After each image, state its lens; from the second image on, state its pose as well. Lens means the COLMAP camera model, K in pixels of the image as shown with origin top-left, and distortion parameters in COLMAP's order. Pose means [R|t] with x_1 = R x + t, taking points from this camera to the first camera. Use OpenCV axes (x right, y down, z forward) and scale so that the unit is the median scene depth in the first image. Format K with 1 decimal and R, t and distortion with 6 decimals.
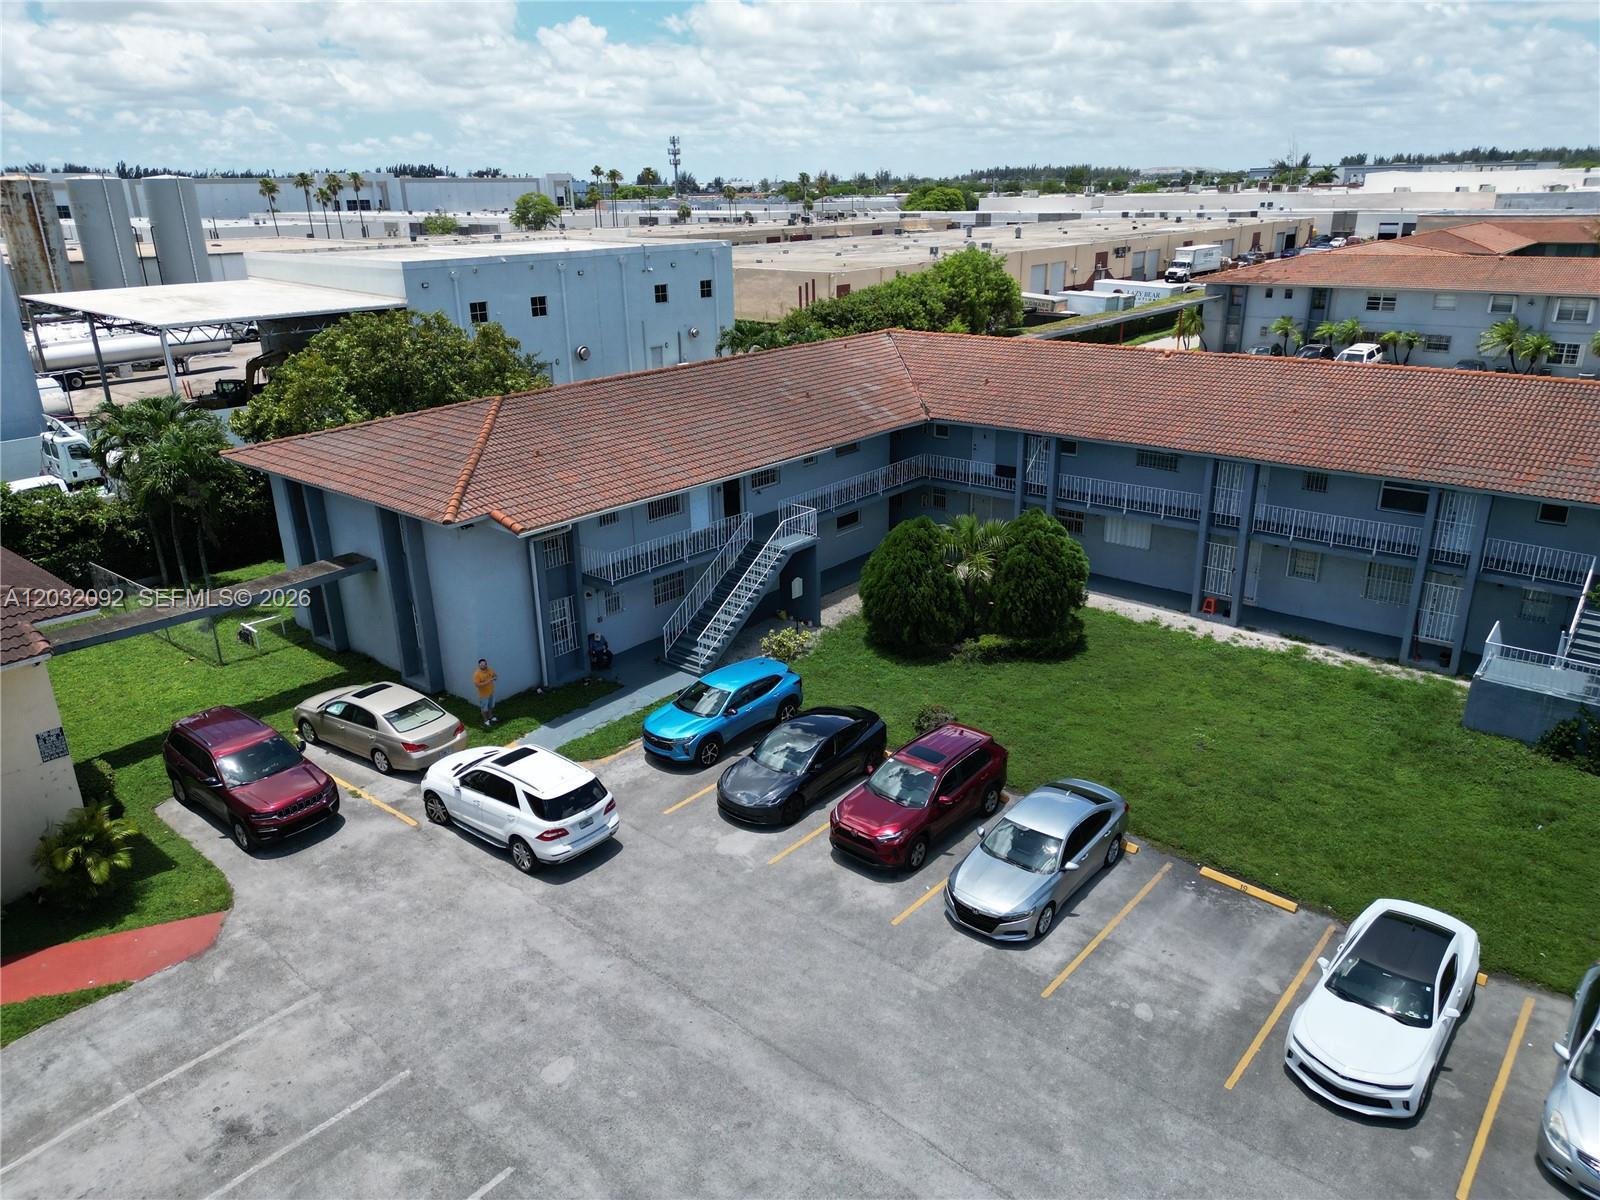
lens RADIAL K [[1129.9, 0, 805.4], [0, 1129.9, 598.0], [0, 0, 1]] dist [0.104308, -0.104736]
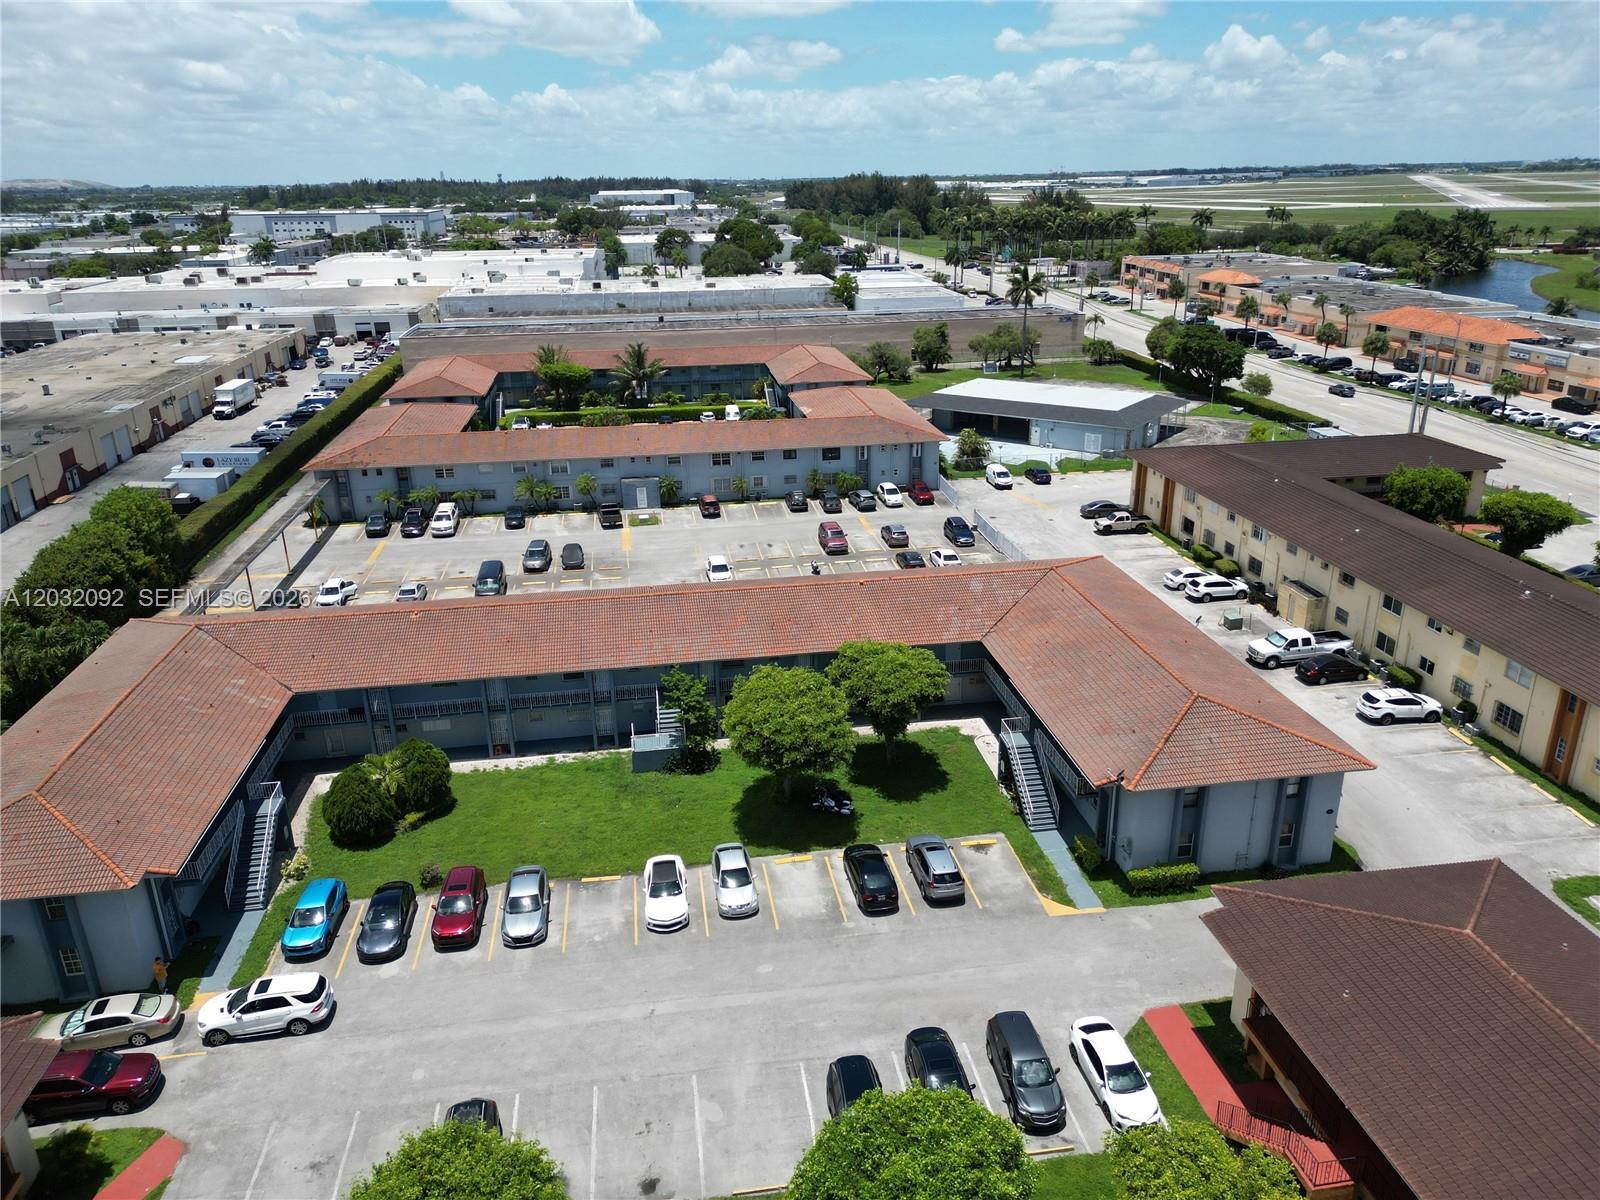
lens RADIAL K [[1129.9, 0, 805.4], [0, 1129.9, 598.0], [0, 0, 1]] dist [0.104308, -0.104736]
pose [[0.662946, -0.258816, 0.702508, -0.658022], [0.265253, 0.958675, 0.102878, -0.341392], [-0.700103, 0.118140, 0.704201, -0.819008]]
